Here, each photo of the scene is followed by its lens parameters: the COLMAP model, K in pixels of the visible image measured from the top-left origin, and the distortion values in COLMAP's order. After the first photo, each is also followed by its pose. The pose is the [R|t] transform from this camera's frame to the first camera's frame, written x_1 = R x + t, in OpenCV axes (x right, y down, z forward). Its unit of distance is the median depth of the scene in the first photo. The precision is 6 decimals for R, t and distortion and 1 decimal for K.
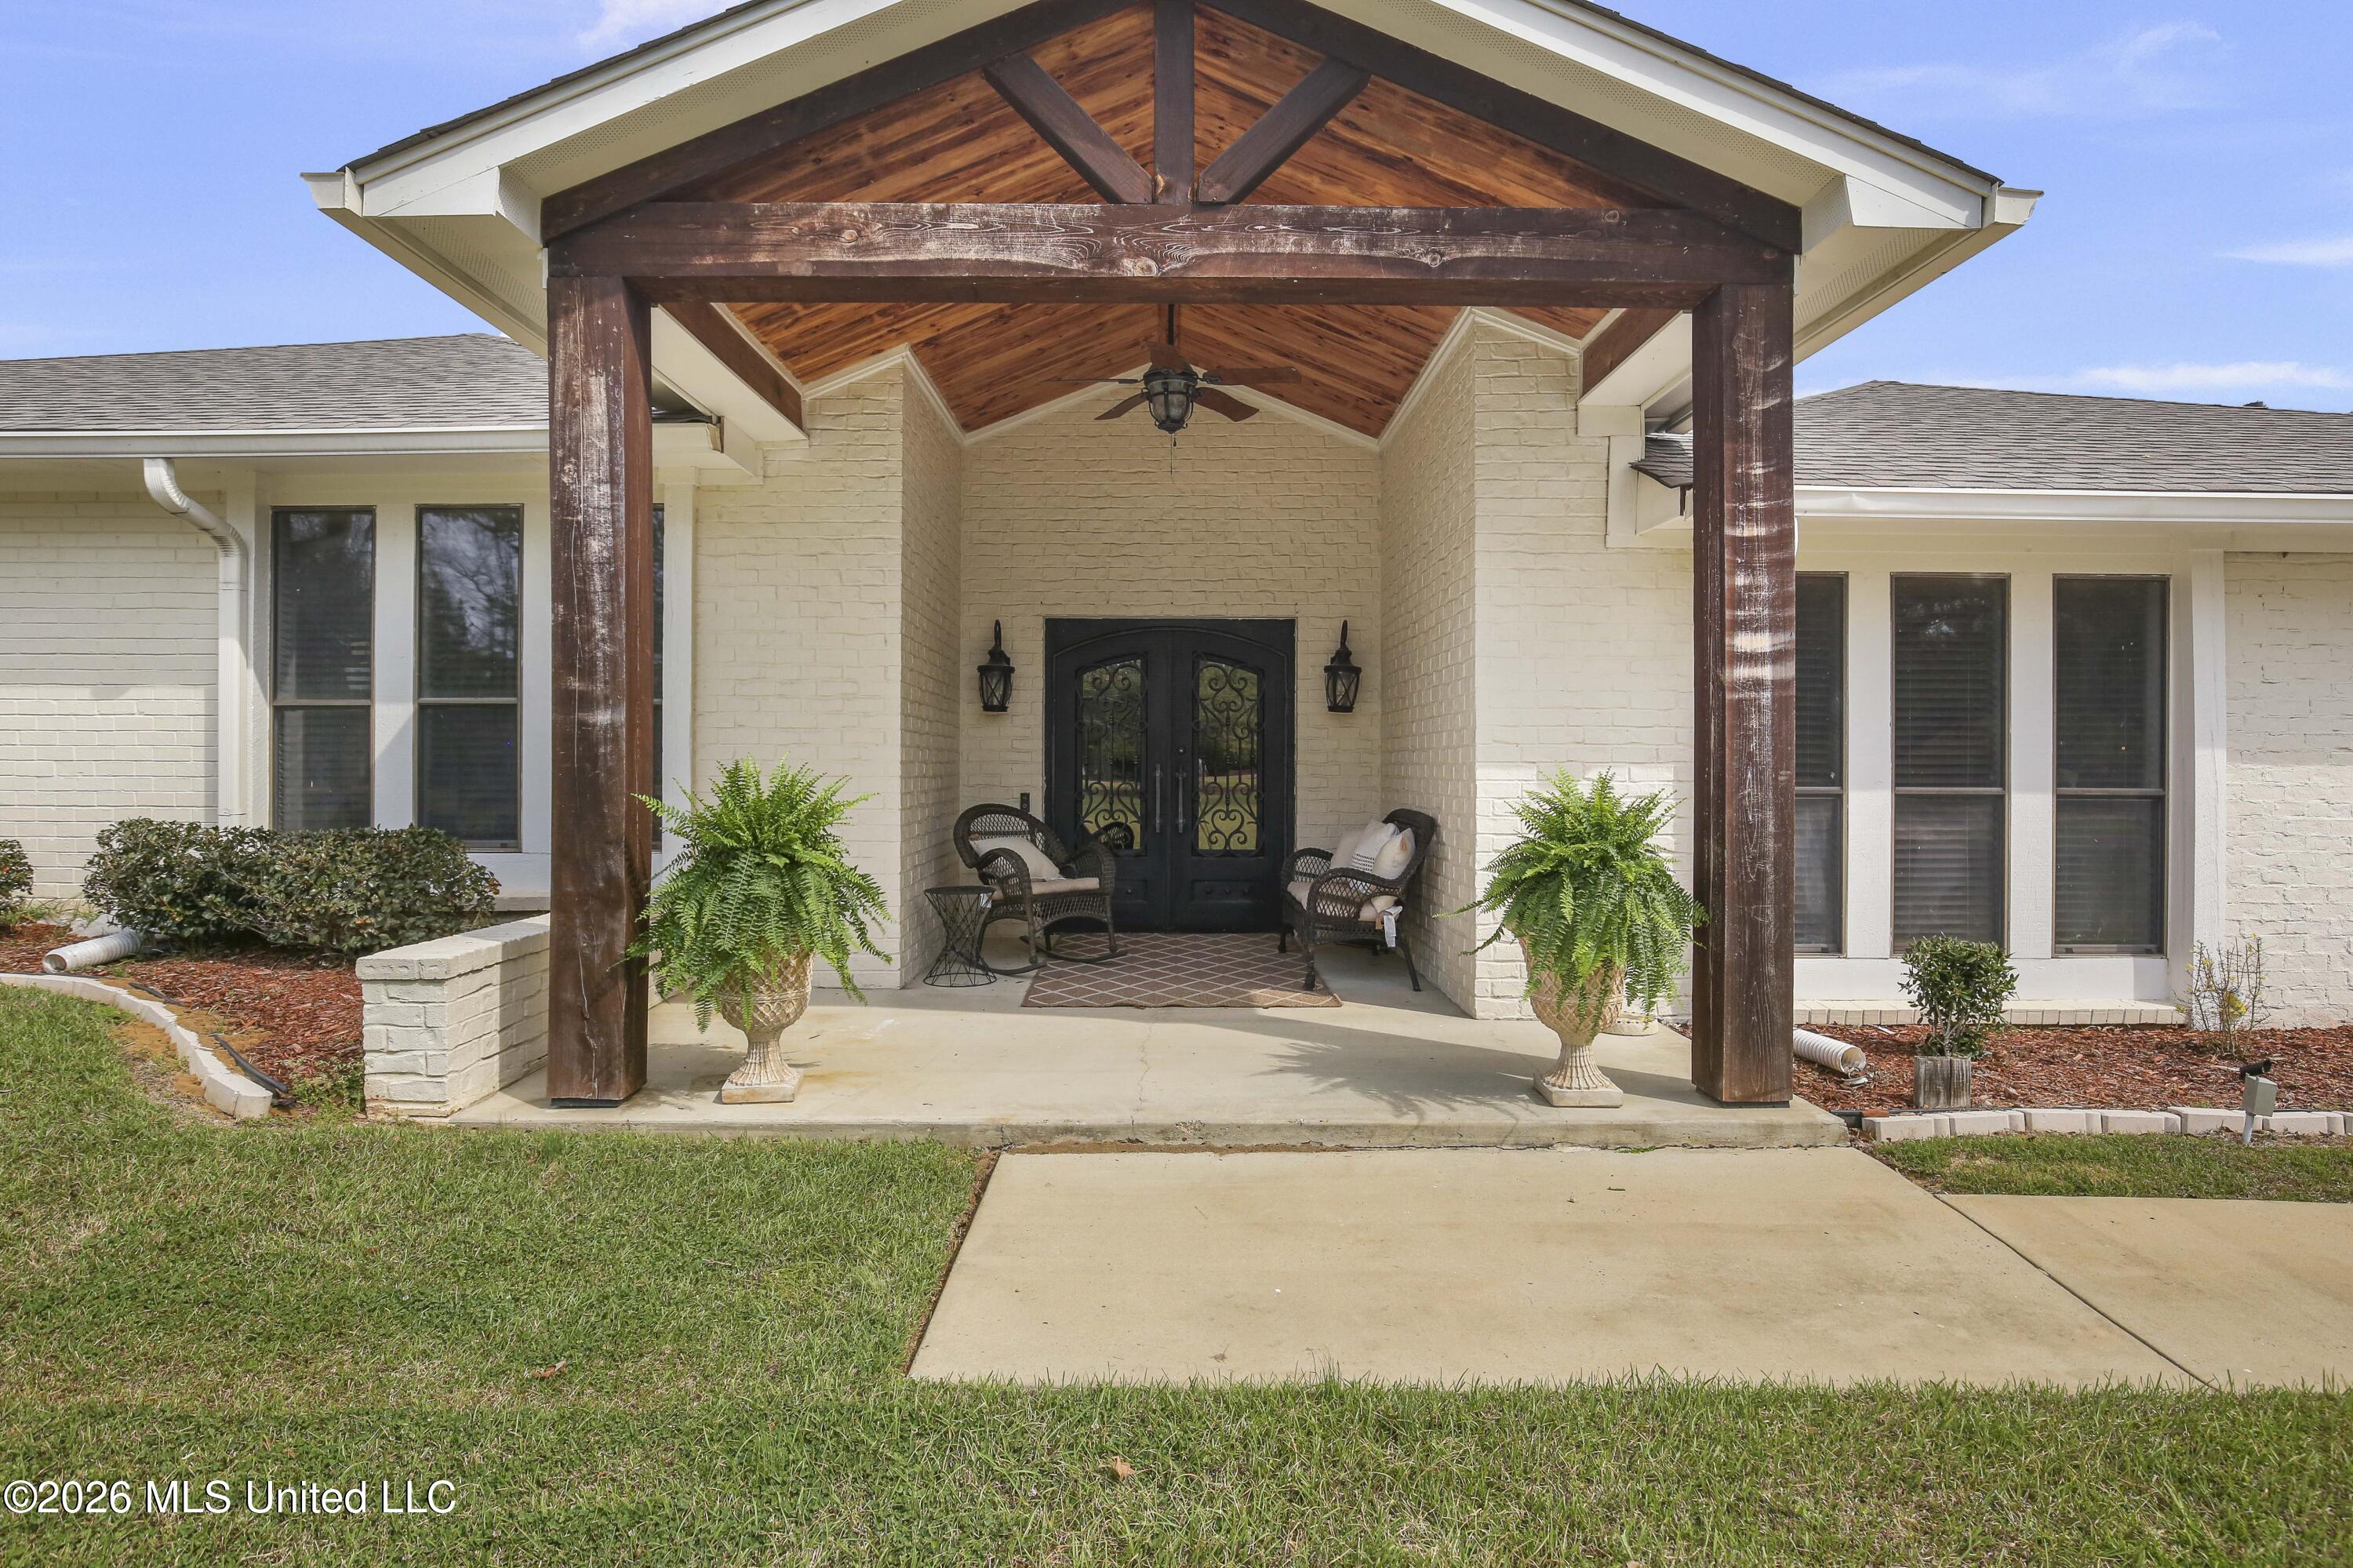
lens RADIAL K [[1222.2, 0, 1176.5], [0, 1222.2, 784.0], [0, 0, 1]] dist [-0.001548, -0.000153]
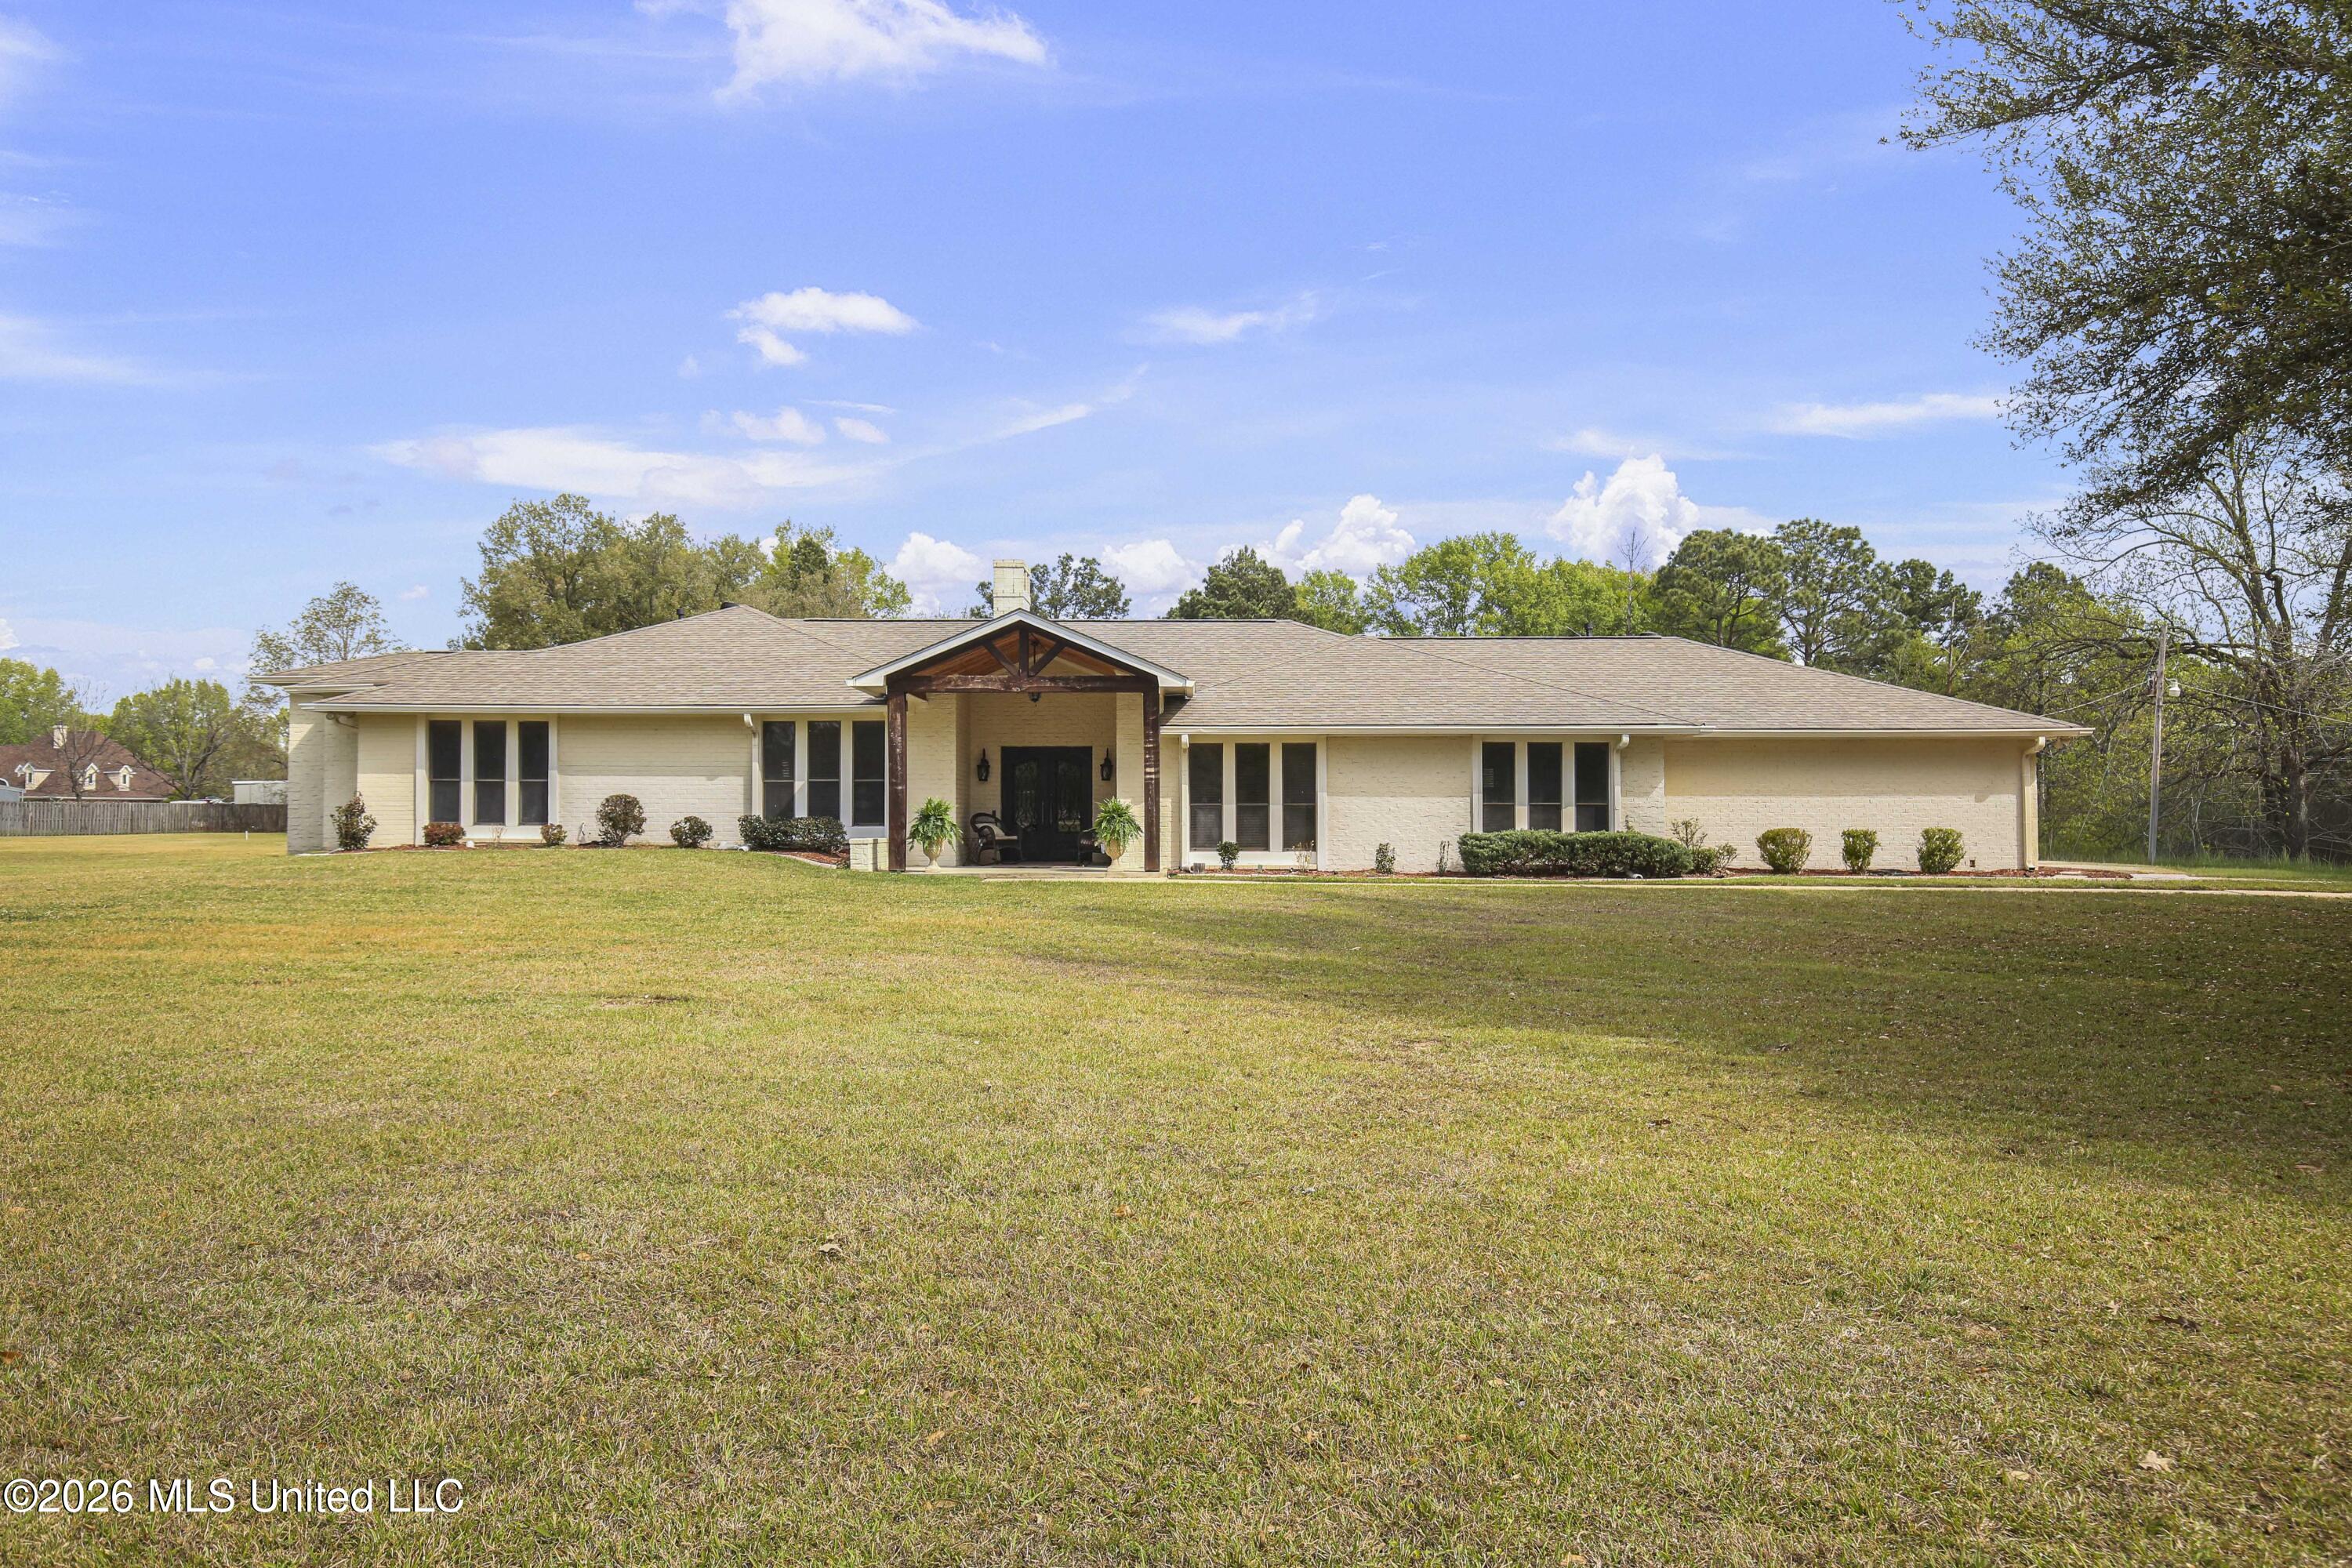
lens RADIAL K [[1565.0, 0, 1176.0], [0, 1565.0, 784.0], [0, 0, 1]] dist [-0.000245, -0.000035]
pose [[0.999722, -0.007317, -0.022434, 0.457402], [0.006483, 0.999294, -0.037010, 0.102911], [0.022689, 0.036854, 0.999063, -3.156895]]
